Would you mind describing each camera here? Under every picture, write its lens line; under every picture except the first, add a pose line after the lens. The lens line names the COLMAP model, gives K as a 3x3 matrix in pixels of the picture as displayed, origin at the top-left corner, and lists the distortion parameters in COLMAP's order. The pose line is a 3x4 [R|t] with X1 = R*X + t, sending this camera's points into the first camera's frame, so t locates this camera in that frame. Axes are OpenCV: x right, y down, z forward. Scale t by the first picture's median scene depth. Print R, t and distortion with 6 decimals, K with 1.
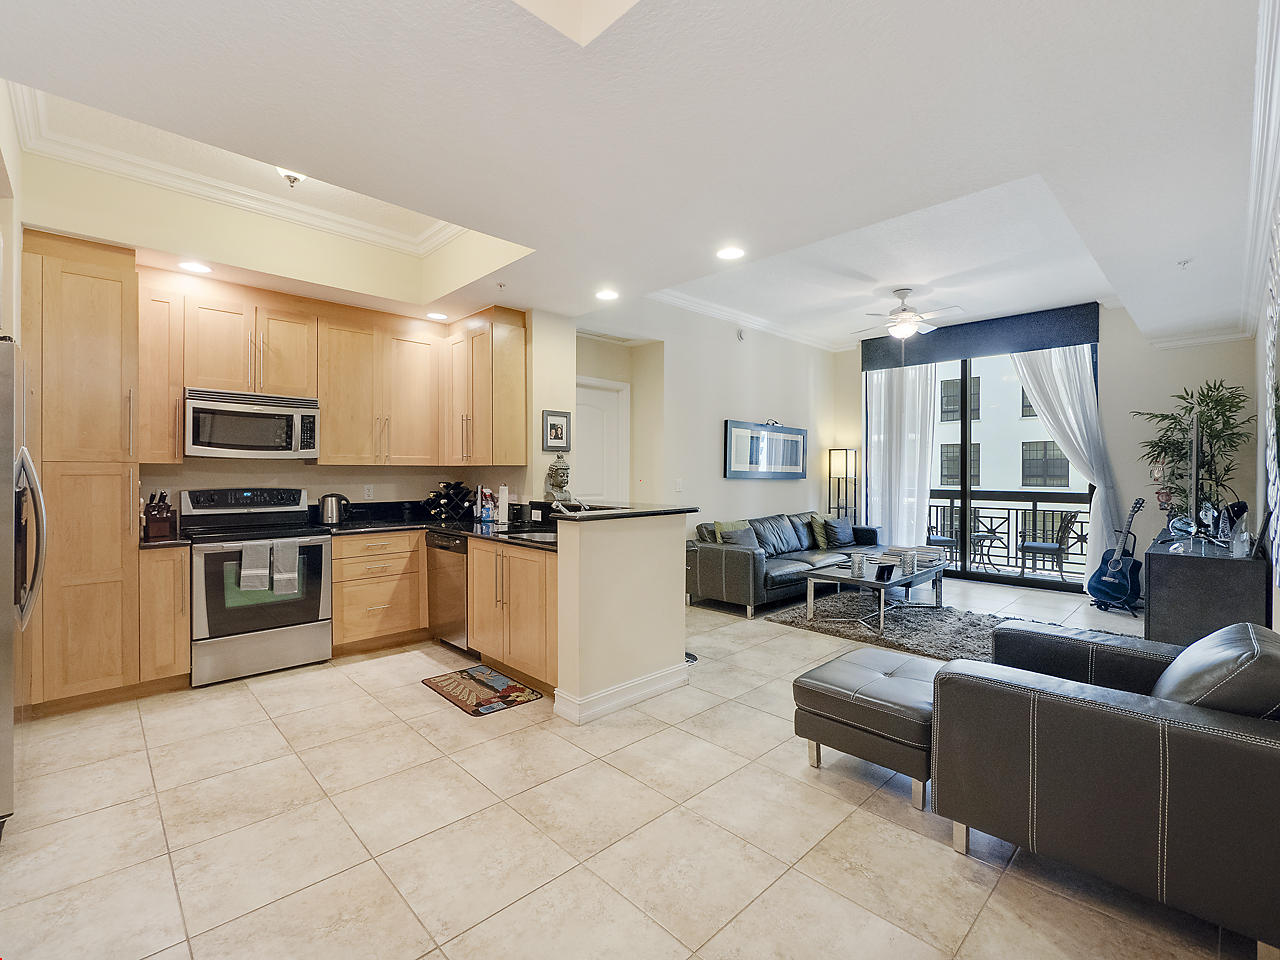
lens RADIAL K [[563.1, 0, 642.8], [0, 563.1, 479.5], [0, 0, 1]] dist [-0.002282, -0.000259]
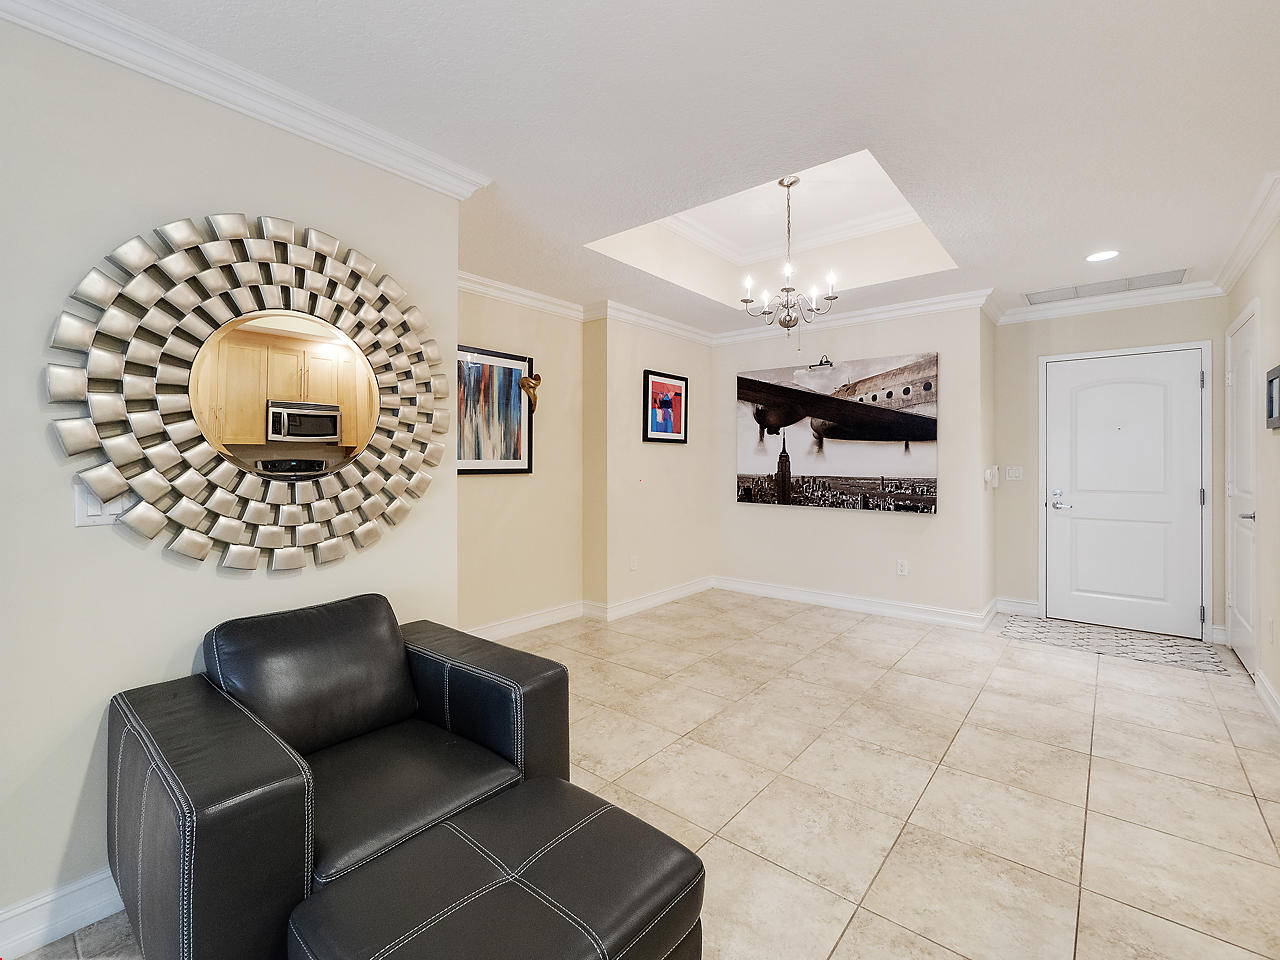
lens RADIAL K [[563.1, 0, 639.2], [0, 563.1, 467.6], [0, 0, 1]] dist [-0.002282, -0.000259]
pose [[-0.995560, -0.002373, -0.094100, 0.145433], [-0.004441, 0.999753, 0.021780, -0.005287], [0.094025, 0.022101, -0.995325, 0.580318]]
